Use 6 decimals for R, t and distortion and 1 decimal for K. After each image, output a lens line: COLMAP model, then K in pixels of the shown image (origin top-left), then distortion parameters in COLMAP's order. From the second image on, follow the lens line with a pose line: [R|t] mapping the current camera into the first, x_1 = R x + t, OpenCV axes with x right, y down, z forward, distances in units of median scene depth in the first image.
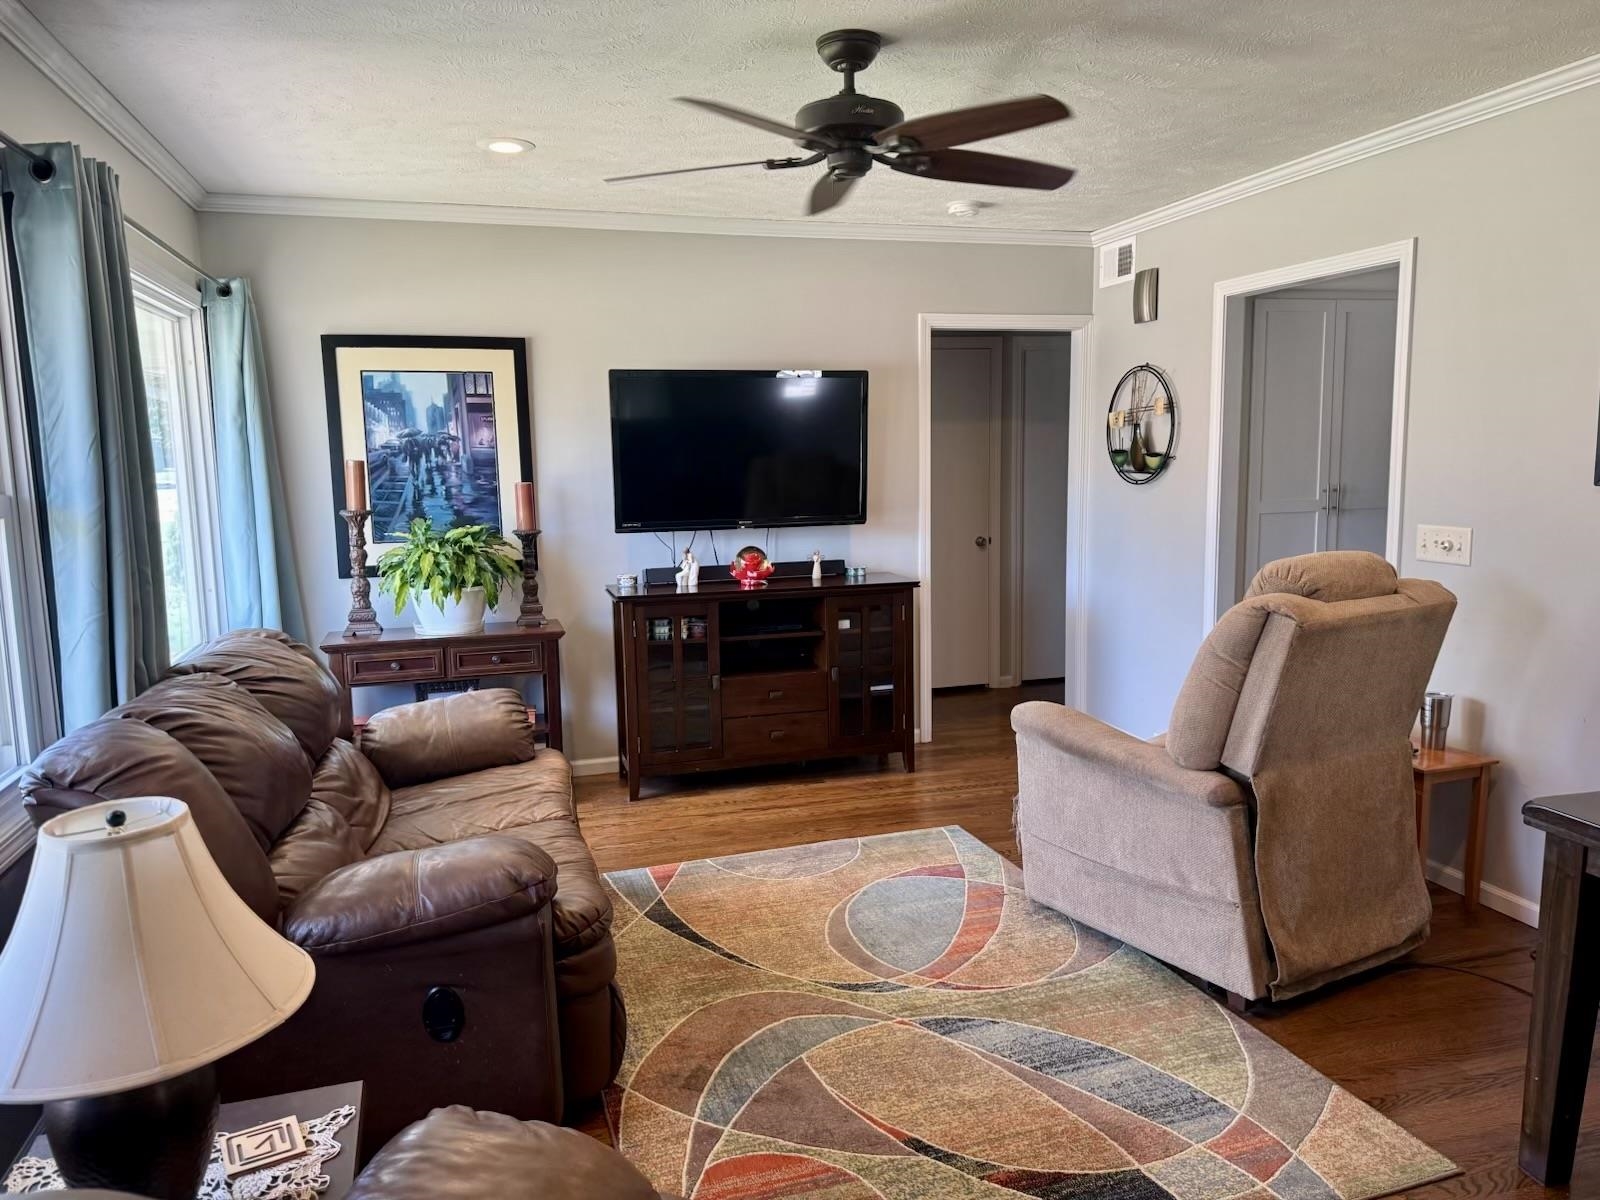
lens RADIAL K [[1111.8, 0, 793.9], [0, 1111.8, 601.2], [0, 0, 1]] dist [0.197796, -0.428875]
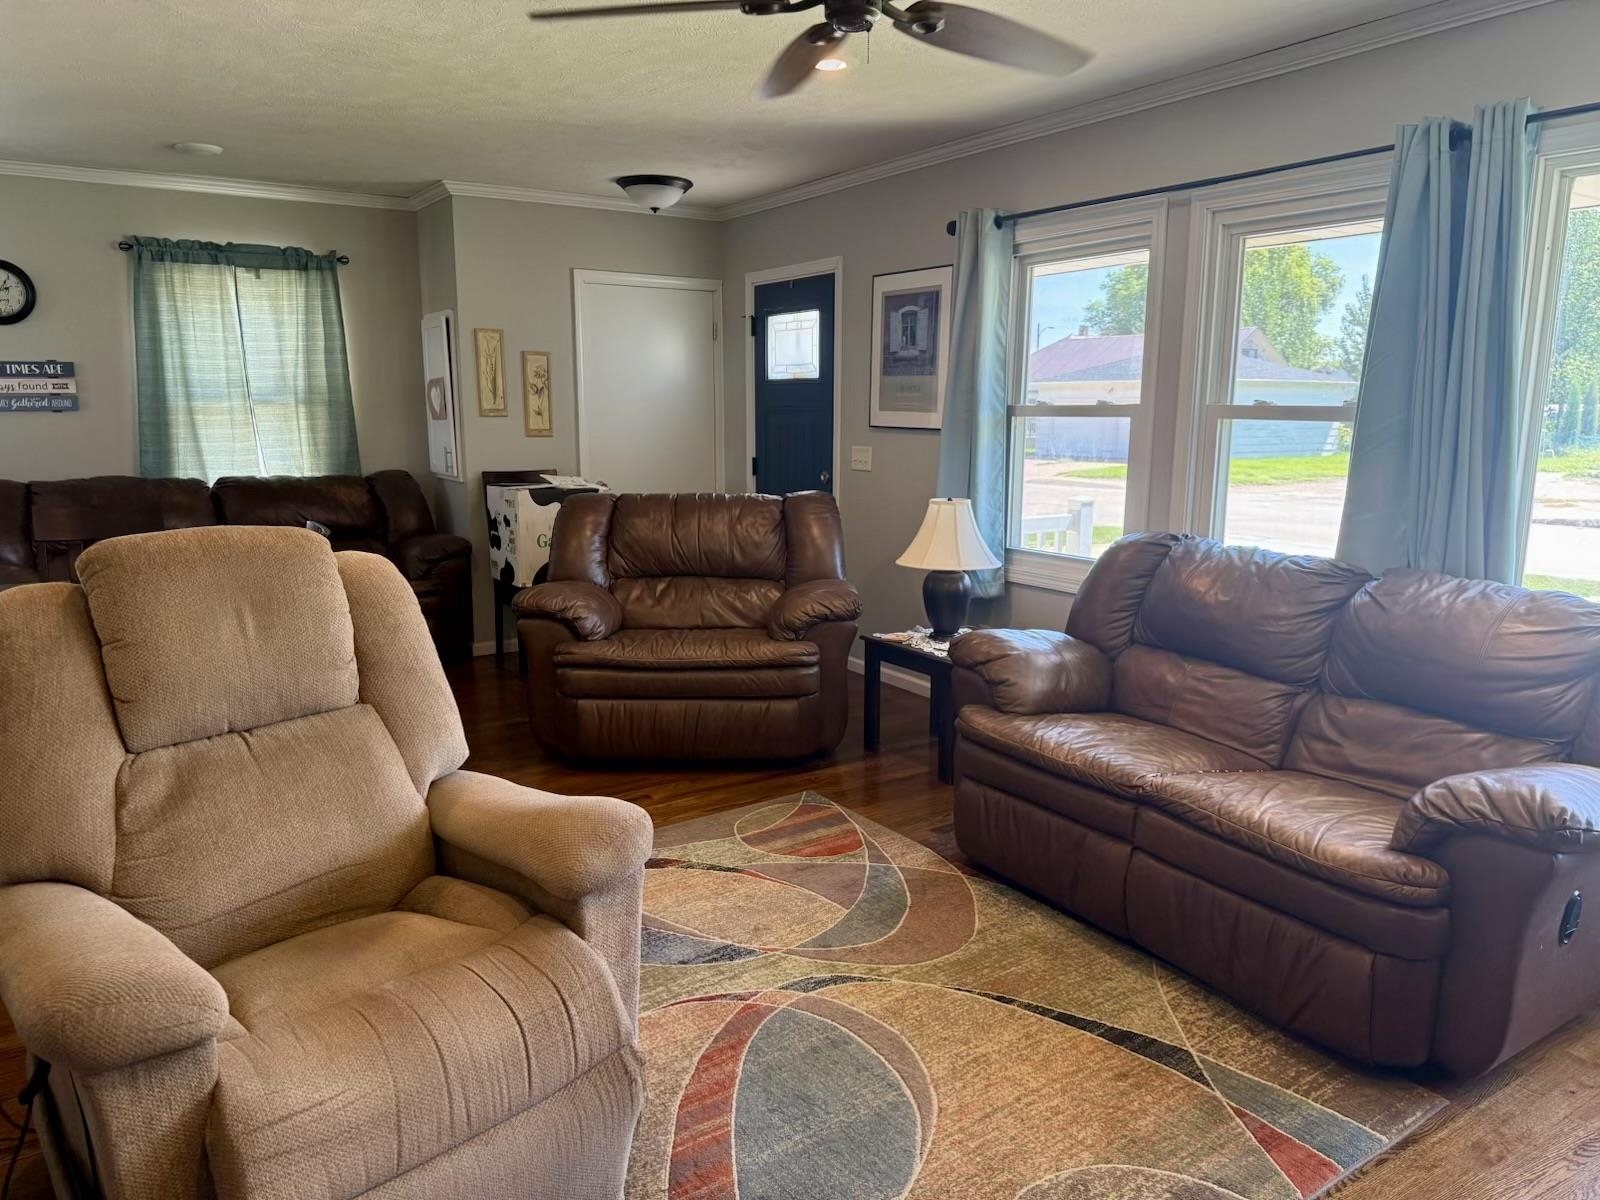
lens RADIAL K [[1111.8, 0, 793.9], [0, 1111.8, 601.2], [0, 0, 1]] dist [0.197796, -0.428875]
pose [[-0.960400, 0.062552, -0.271513, 0.331000], [-0.024951, 0.951250, 0.307411, -0.233416], [0.277506, 0.302012, -0.912020, 1.827451]]
